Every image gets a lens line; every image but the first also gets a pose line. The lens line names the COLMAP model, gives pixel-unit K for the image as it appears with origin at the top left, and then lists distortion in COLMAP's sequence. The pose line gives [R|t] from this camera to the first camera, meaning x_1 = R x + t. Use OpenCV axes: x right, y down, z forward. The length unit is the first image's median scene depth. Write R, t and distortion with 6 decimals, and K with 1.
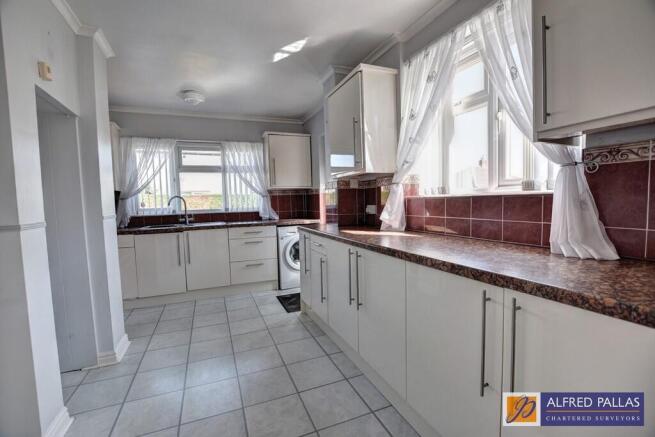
lens RADIAL K [[292.8, 0, 329.7], [0, 292.8, 216.0], [0, 0, 1]] dist [-0.027848, -0.000296]
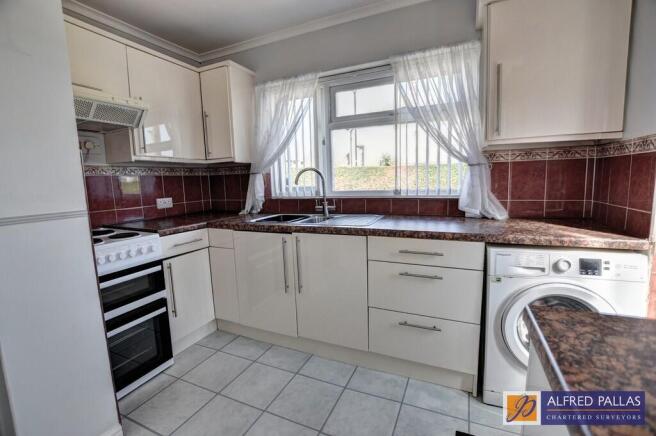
lens RADIAL K [[293.2, 0, 330.2], [0, 293.2, 215.5], [0, 0, 1]] dist [-0.027848, -0.000296]
pose [[0.681385, 0.095243, -0.725702, -0.047522], [-0.030325, 0.994320, 0.102025, -0.031125], [0.731297, -0.047511, 0.680403, 0.567143]]
